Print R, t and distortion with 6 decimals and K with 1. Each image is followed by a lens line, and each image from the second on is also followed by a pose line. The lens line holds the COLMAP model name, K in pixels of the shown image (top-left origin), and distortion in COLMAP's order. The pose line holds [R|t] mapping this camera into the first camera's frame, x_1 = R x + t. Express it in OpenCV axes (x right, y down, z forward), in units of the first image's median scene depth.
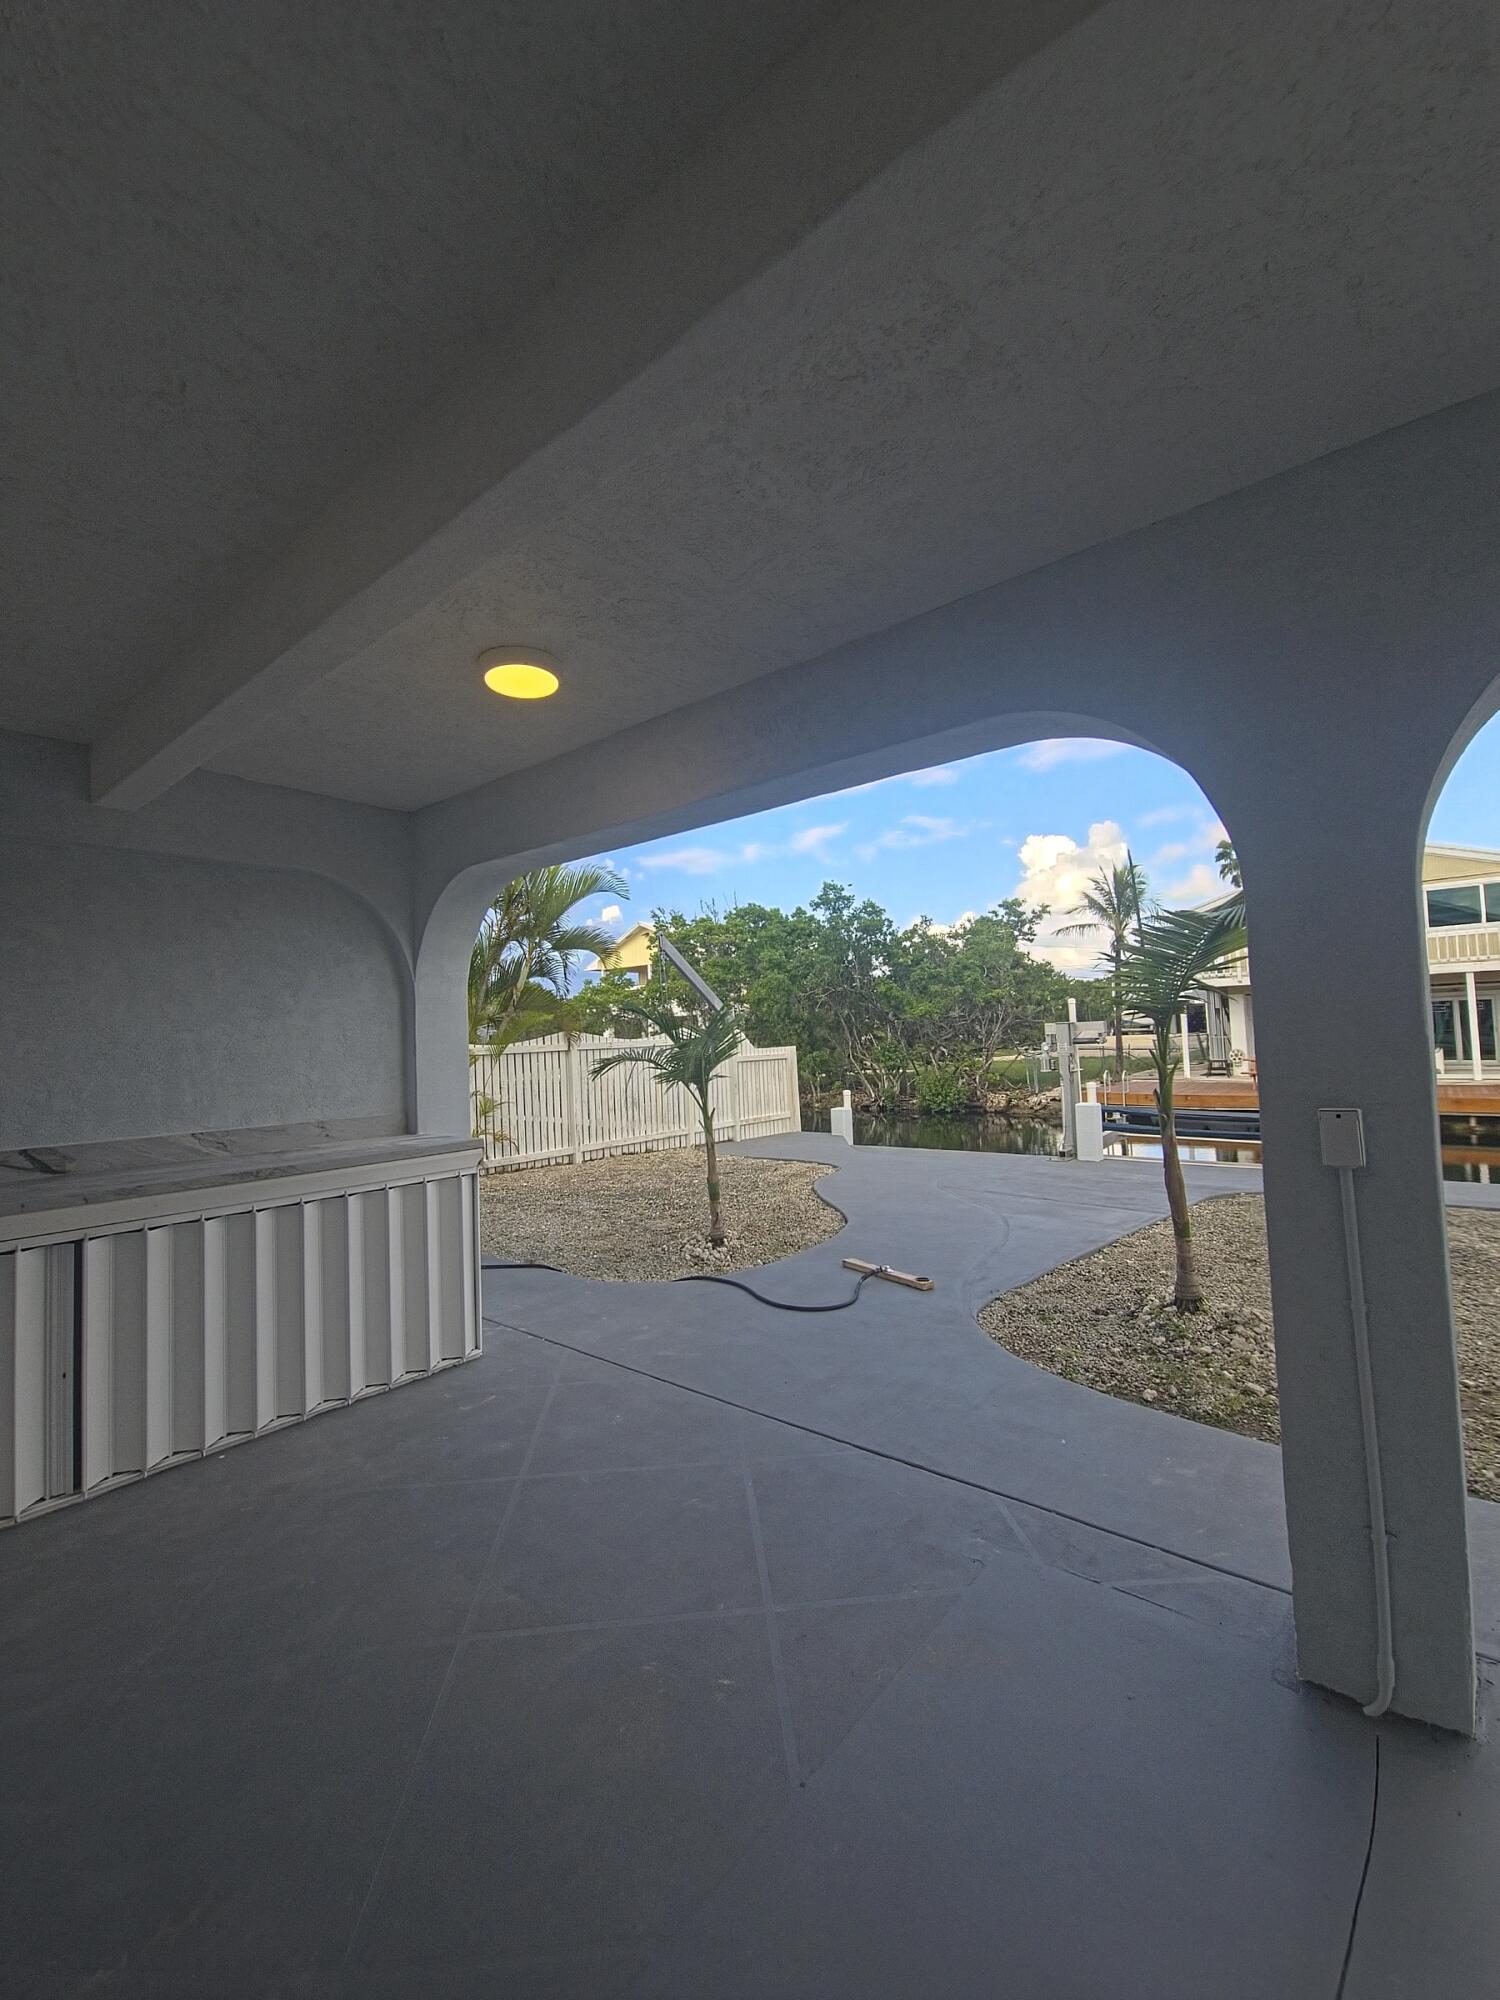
lens RADIAL K [[832.5, 0, 746.4], [0, 832.5, 1003.9], [0, 0, 1]] dist [0.001603, 0.000101]
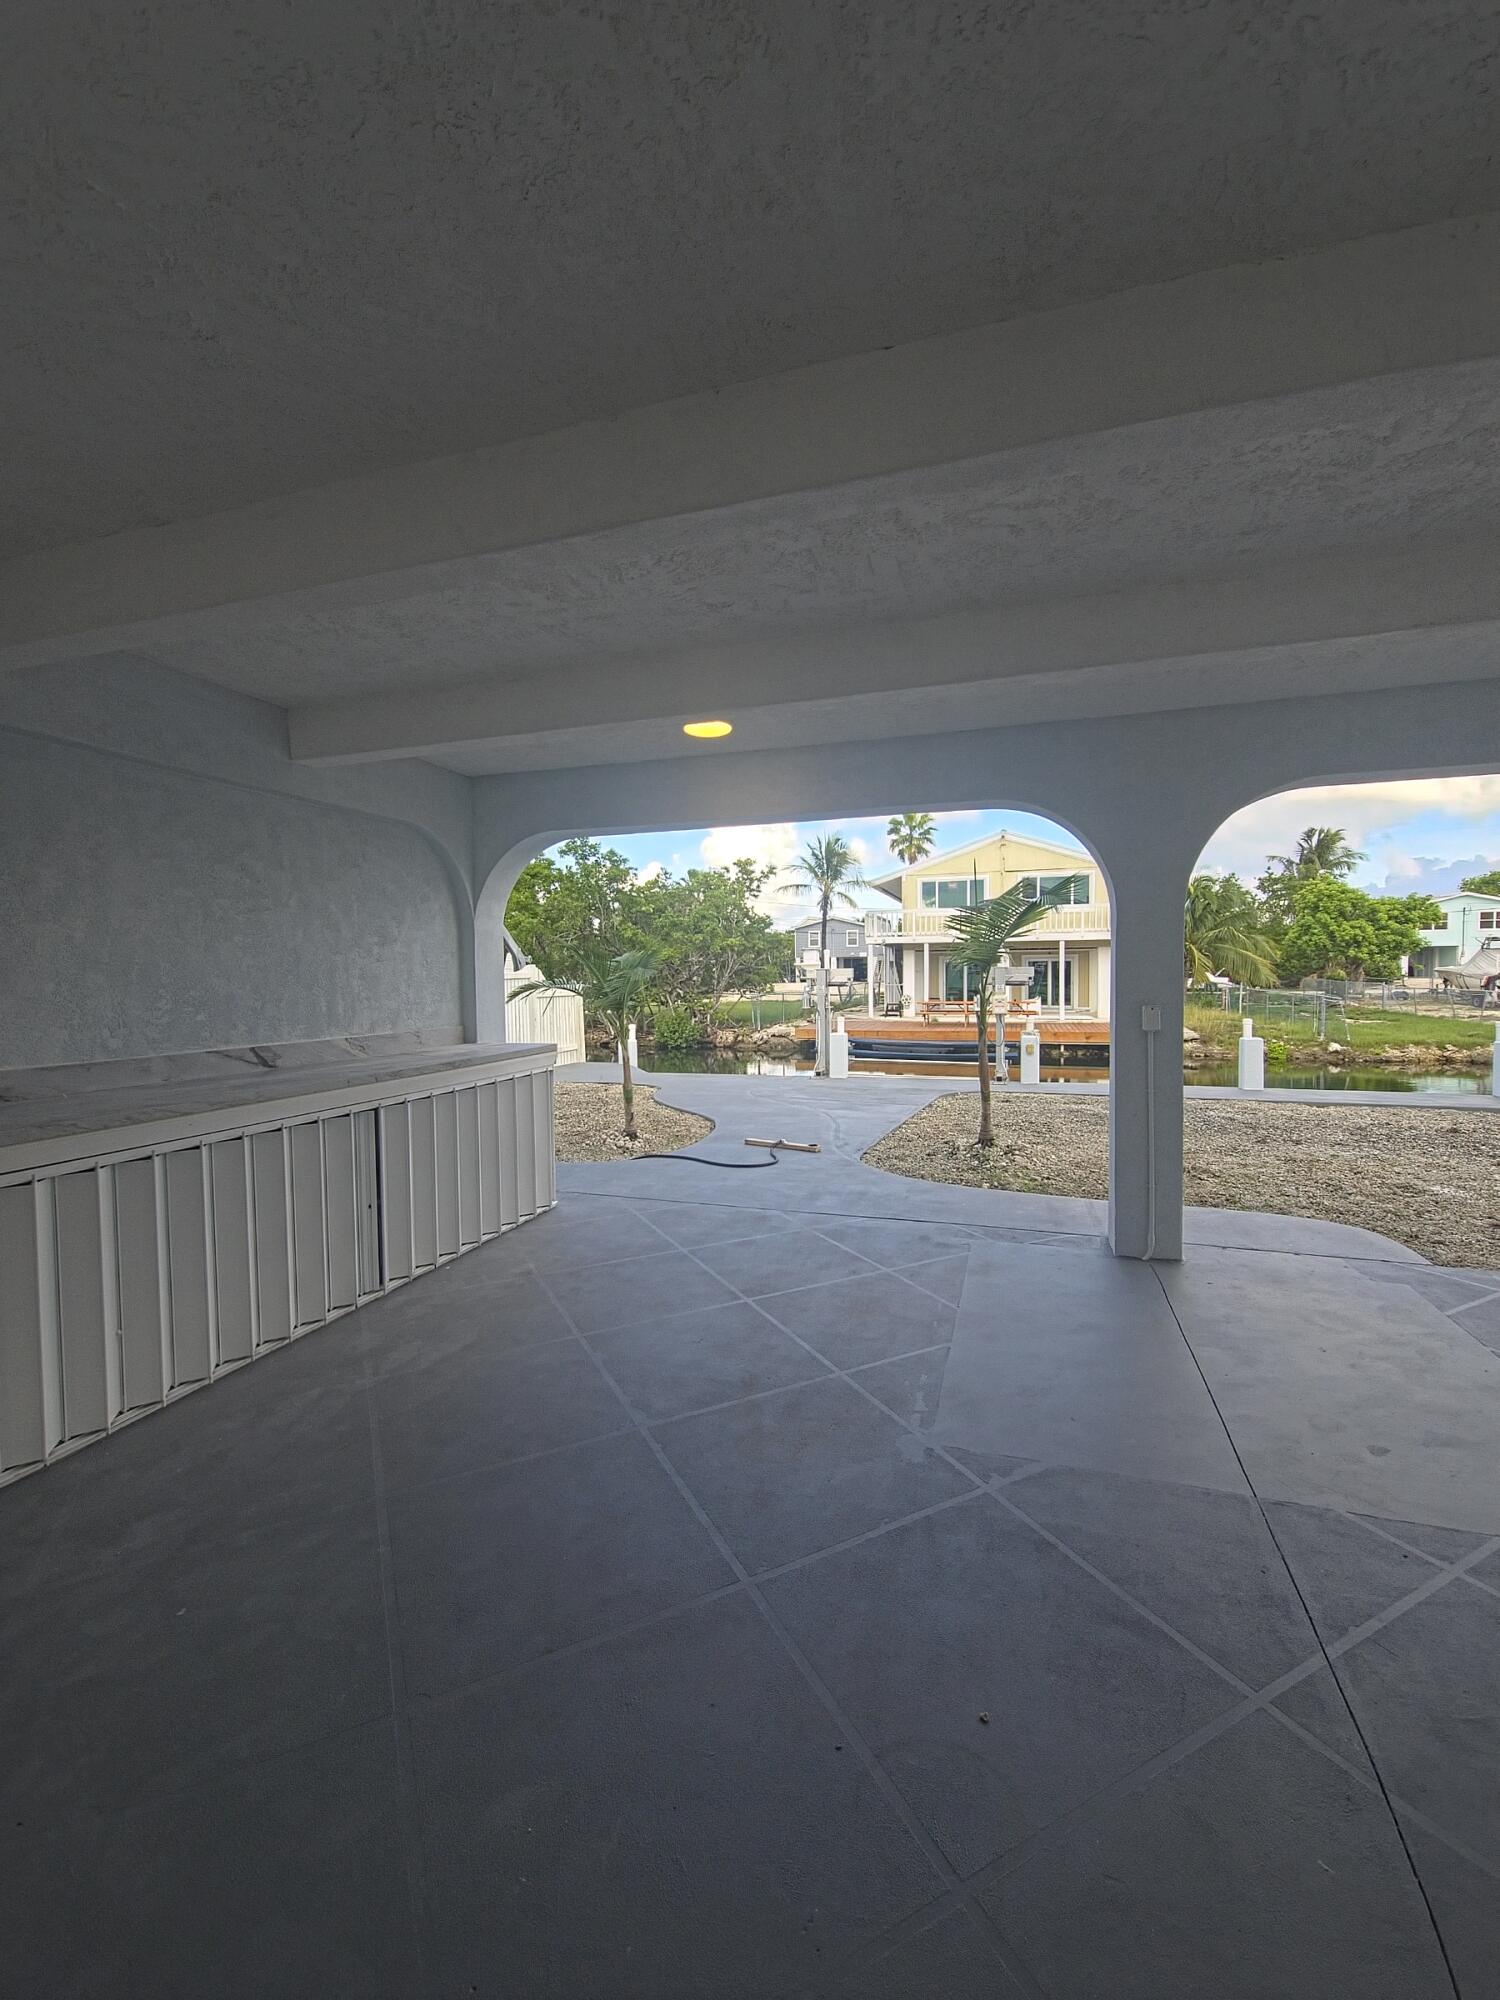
lens RADIAL K [[827.0, 0, 755.5], [0, 827.0, 1005.4], [0, 0, 1]] dist [0.000183, -0.000184]
pose [[0.925656, 0.010794, 0.378213, -0.206119], [-0.037163, 0.997353, 0.062490, 0.003339], [-0.376537, -0.071900, 0.923607, -0.125159]]
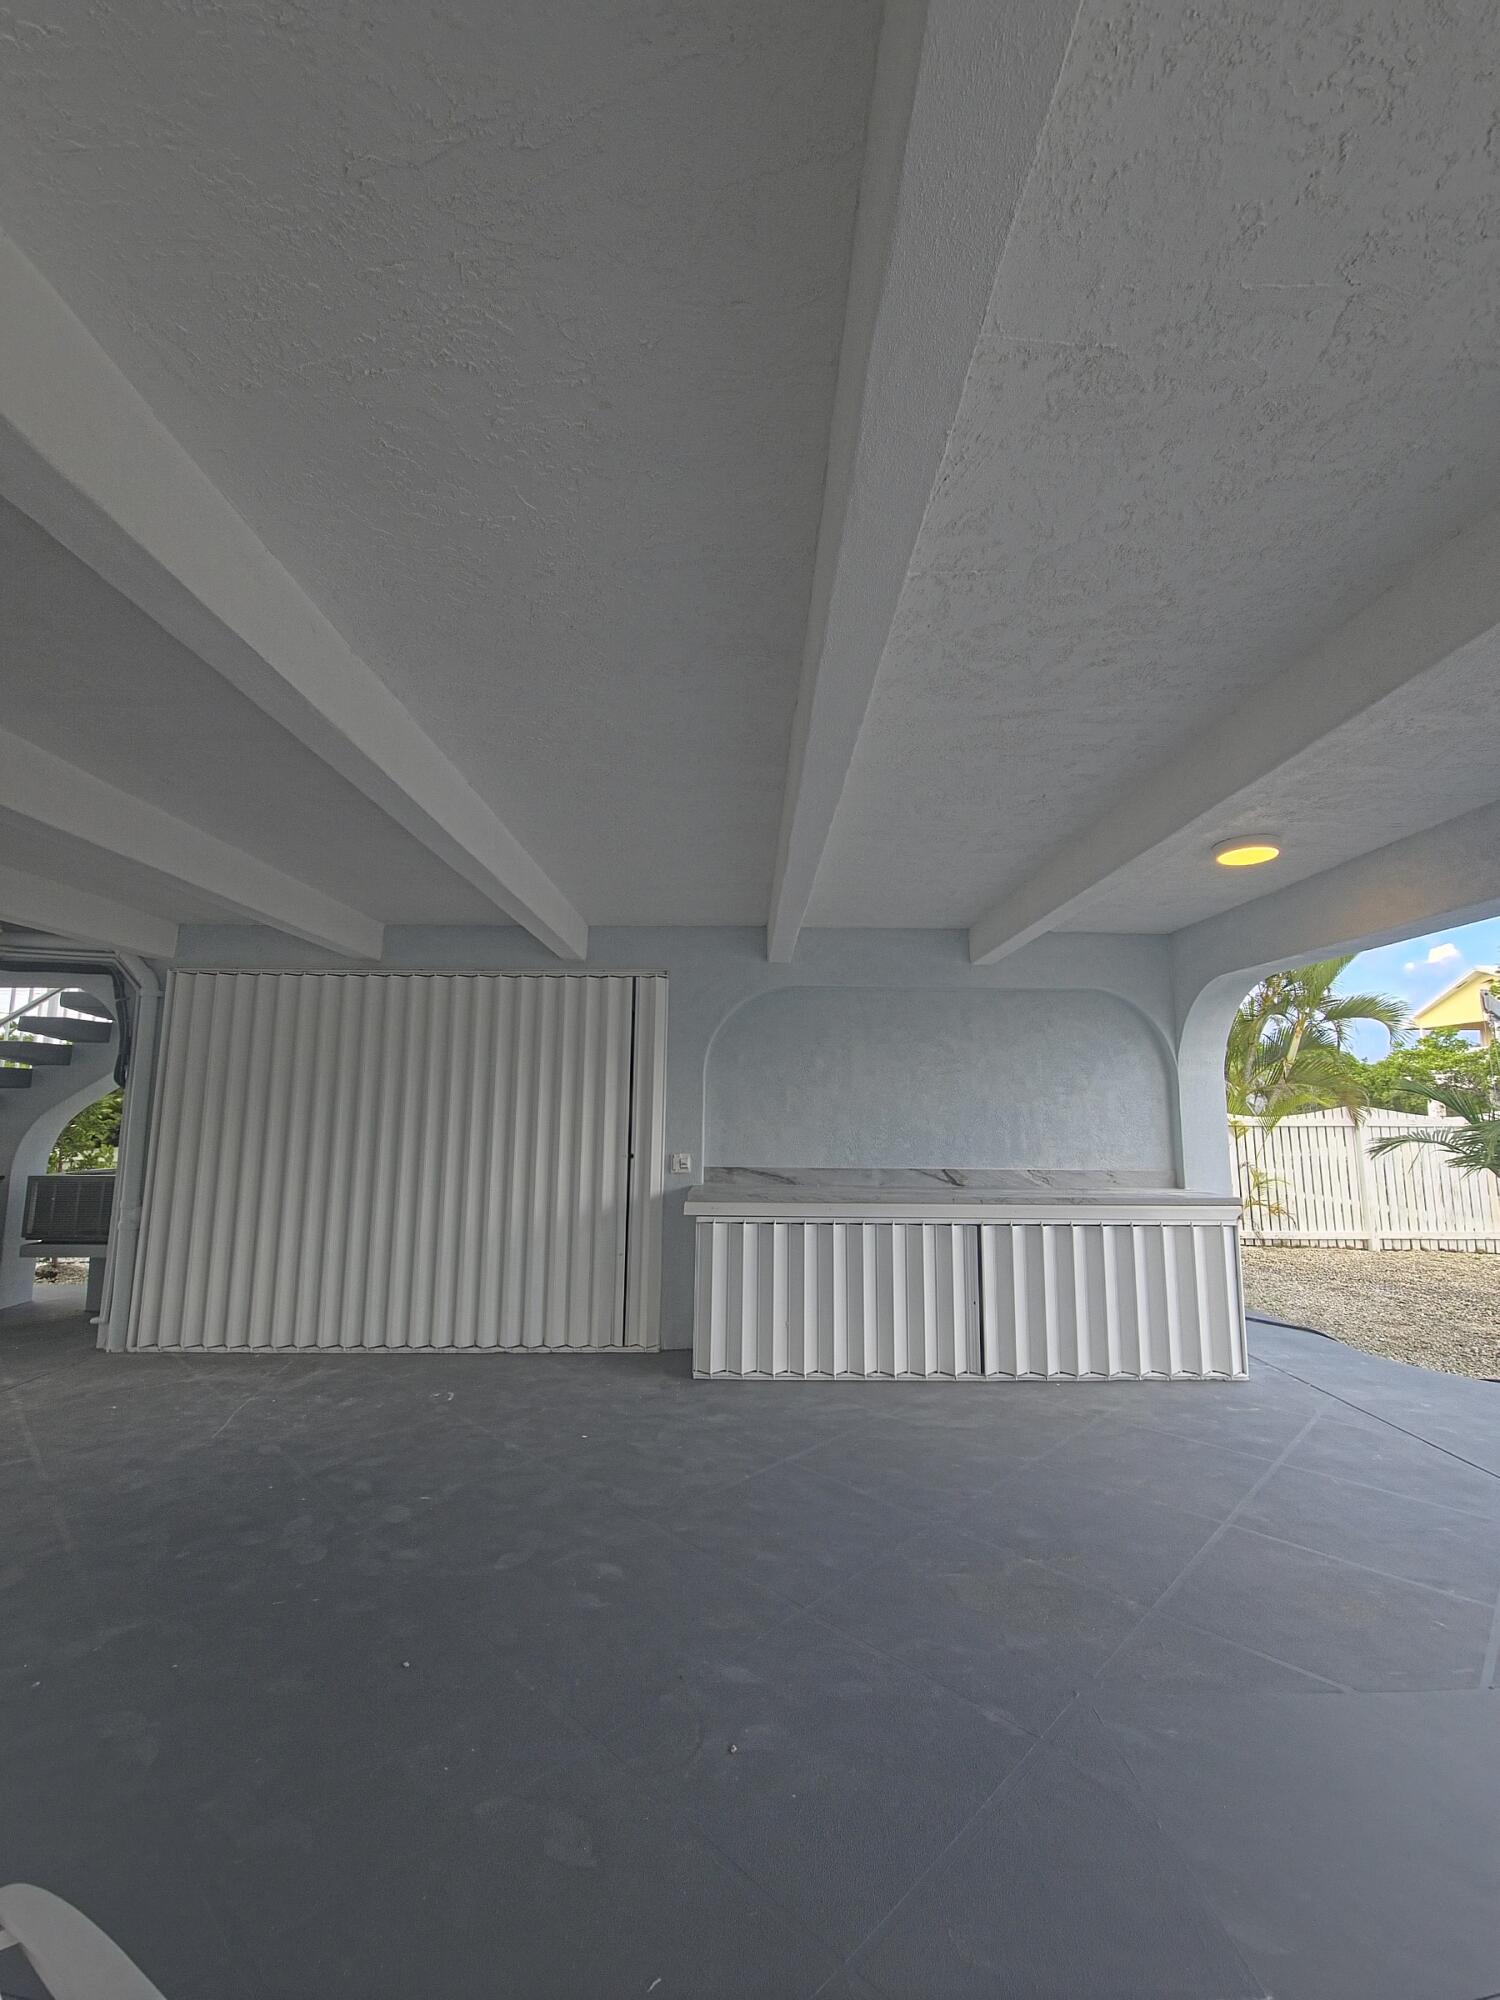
lens RADIAL K [[821.7, 0, 750.0], [0, 821.7, 1000.0], [0, 0, 1]] dist [0.002499, 0.000145]
pose [[0.649546, -0.062301, -0.757766, 0.058685], [0.000430, 0.996667, -0.081575, -0.011494], [0.760322, 0.052661, 0.647408, -0.135953]]
